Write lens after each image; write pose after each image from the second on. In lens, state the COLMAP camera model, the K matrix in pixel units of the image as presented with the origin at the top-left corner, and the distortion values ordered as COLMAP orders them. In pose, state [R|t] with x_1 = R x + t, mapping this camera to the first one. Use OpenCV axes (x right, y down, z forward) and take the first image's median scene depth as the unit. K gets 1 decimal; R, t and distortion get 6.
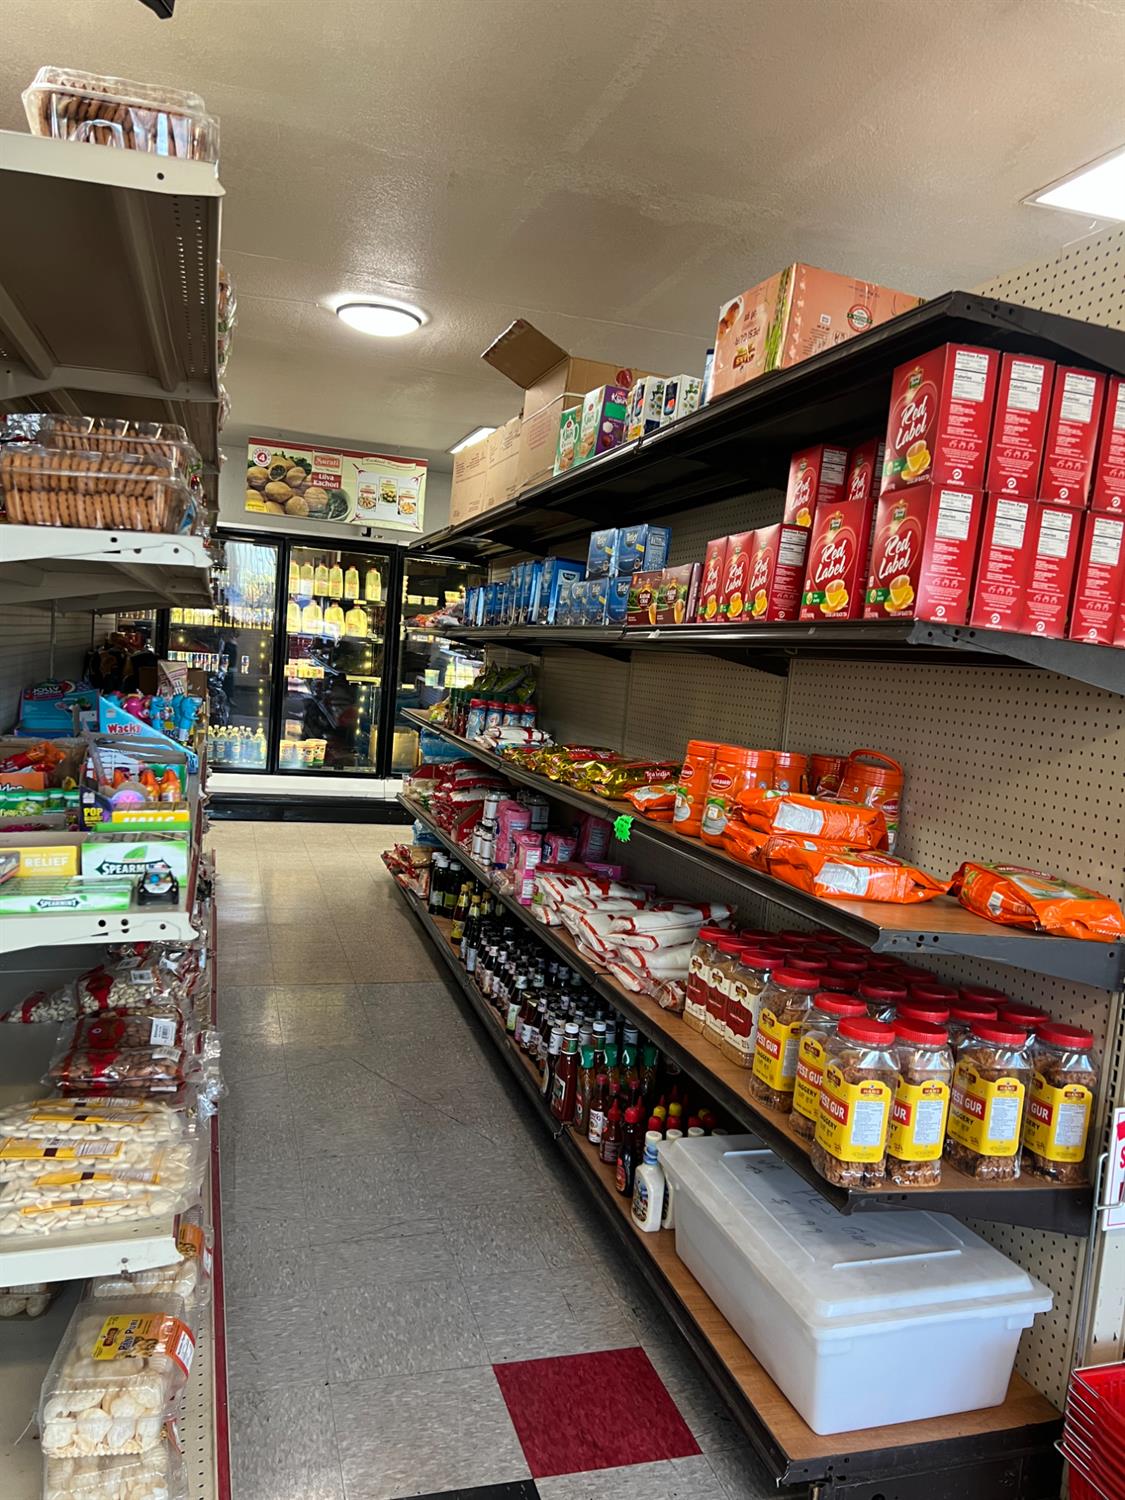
lens RADIAL K [[1130.7, 0, 566.5], [0, 1130.7, 757.2], [0, 0, 1]] dist [0.058708, -0.065362]
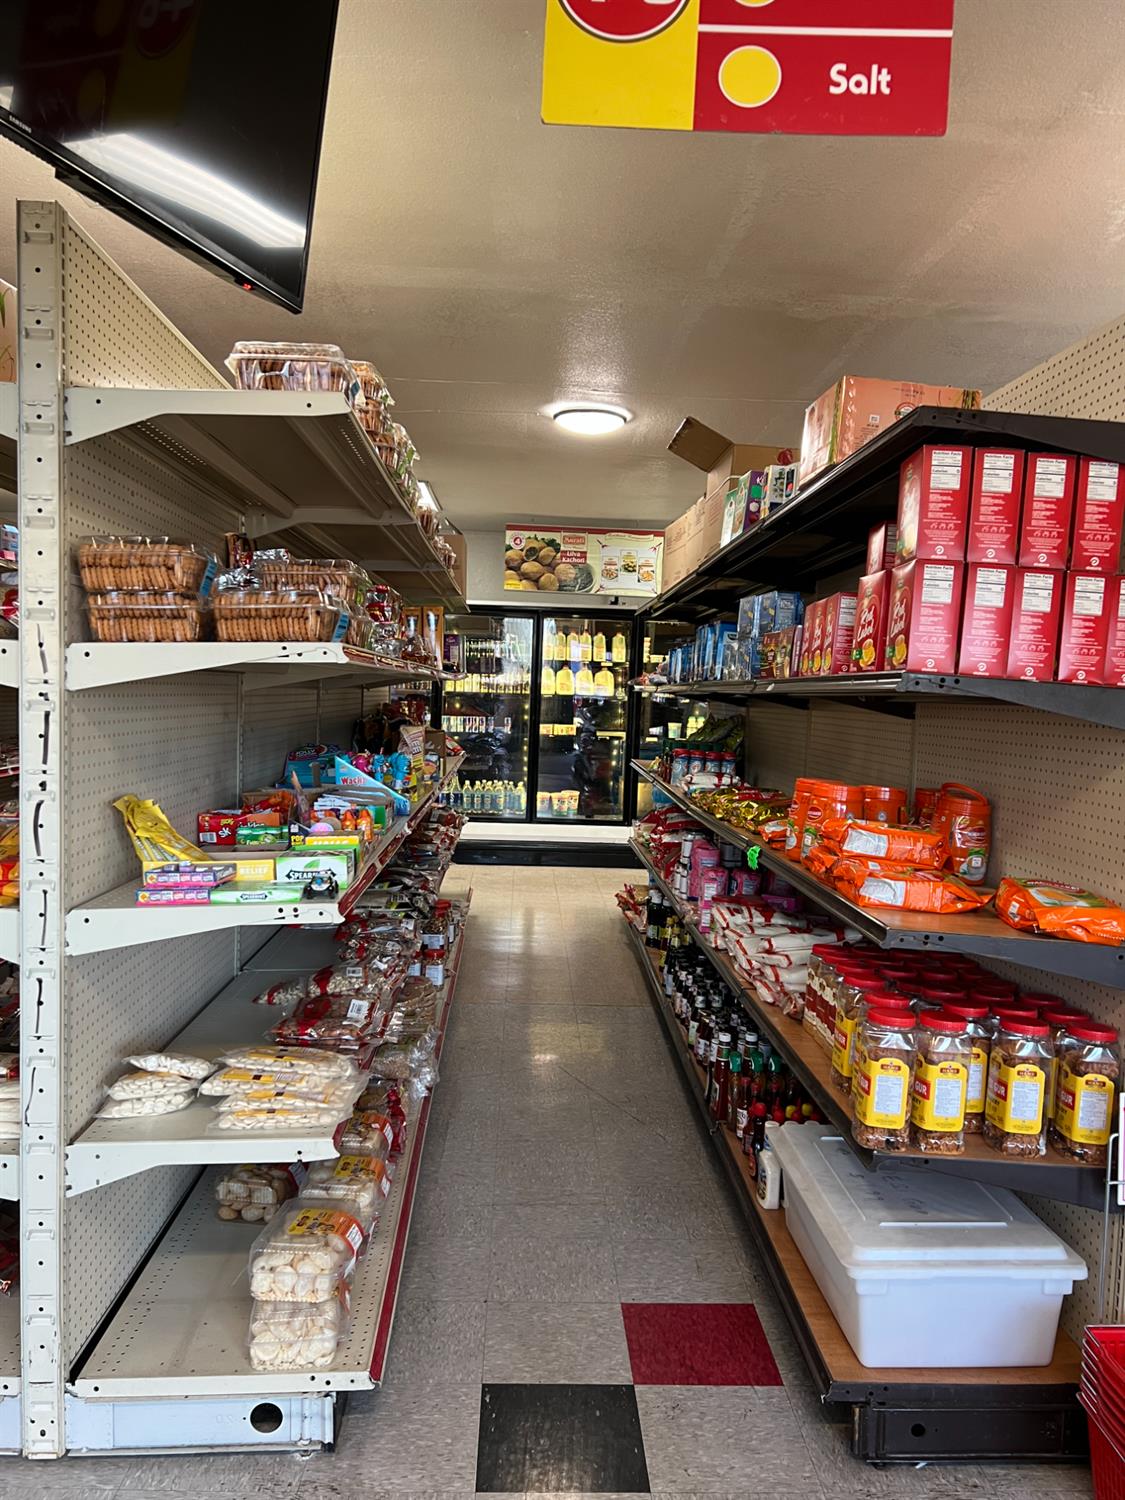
lens RADIAL K [[1130.7, 0, 569.8], [0, 1130.7, 750.2], [0, 0, 1]] dist [0.058708, -0.065362]
pose [[0.967456, -0.030959, -0.251138, 0.200001], [0.017668, 0.998330, -0.055009, 0.017825], [0.252421, 0.048782, 0.966387, -0.196846]]
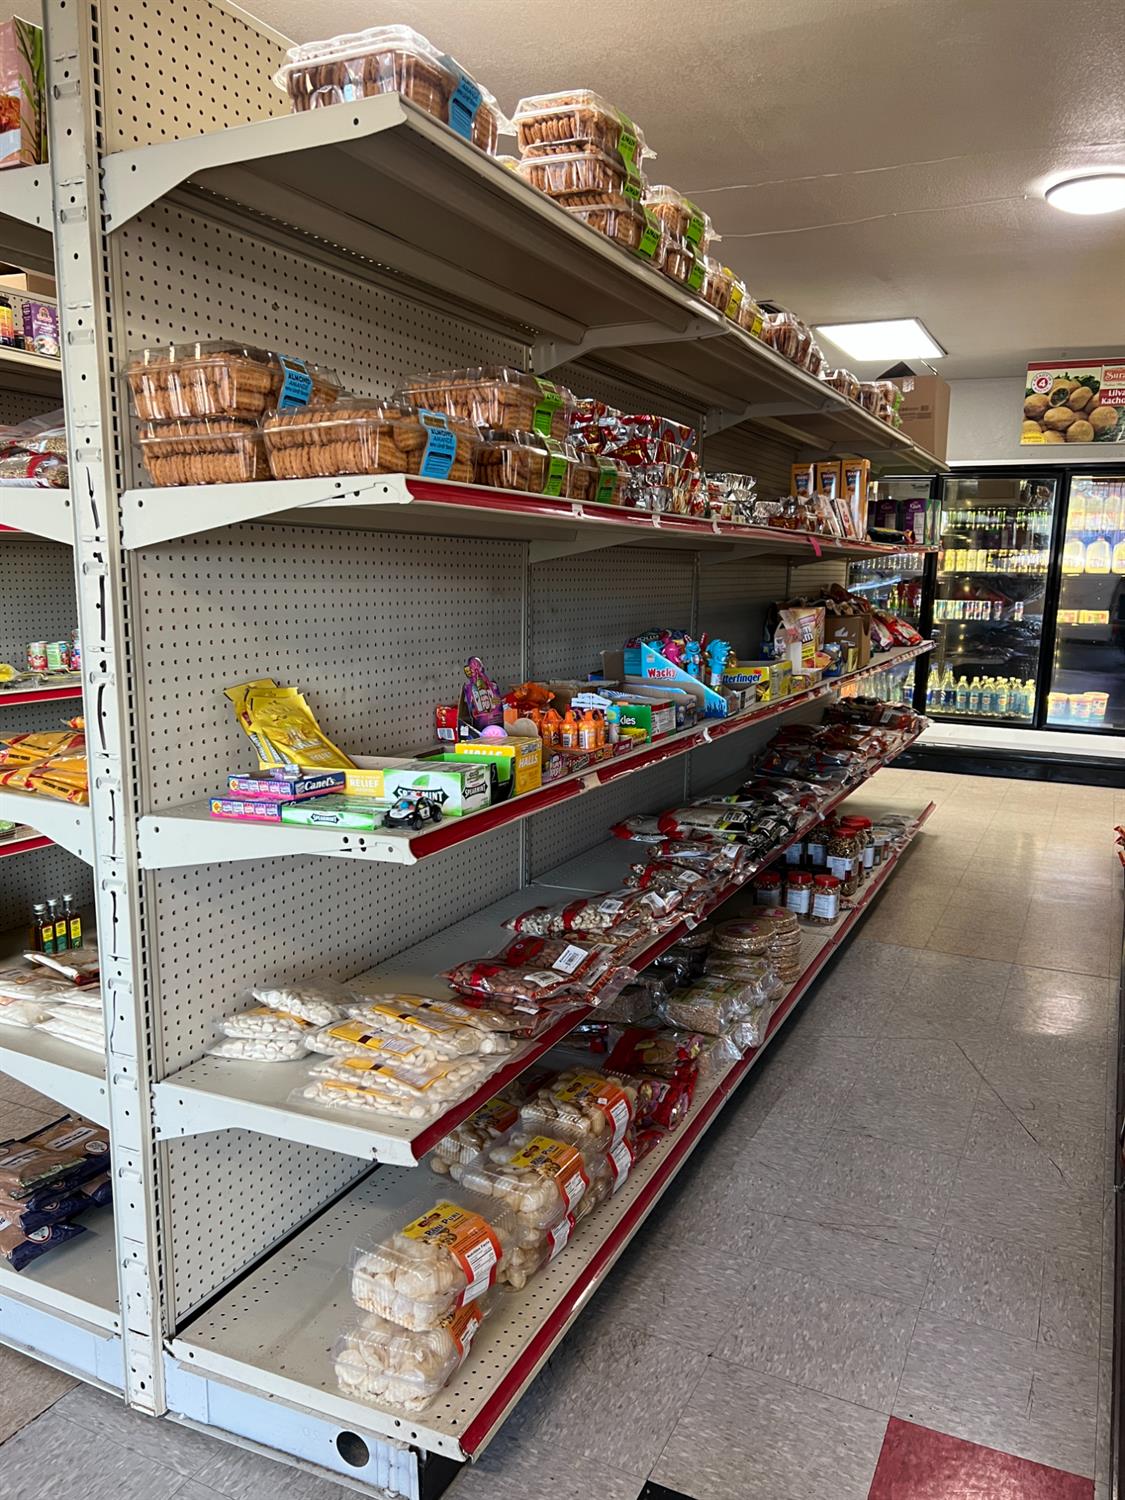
lens RADIAL K [[1130.7, 0, 572.4], [0, 1130.7, 759.8], [0, 0, 1]] dist [0.058708, -0.065362]
pose [[0.739623, 0.054124, -0.670842, 0.304499], [-0.025947, 0.998313, 0.051937, 0.003721], [0.672521, -0.021007, 0.739780, 0.215214]]
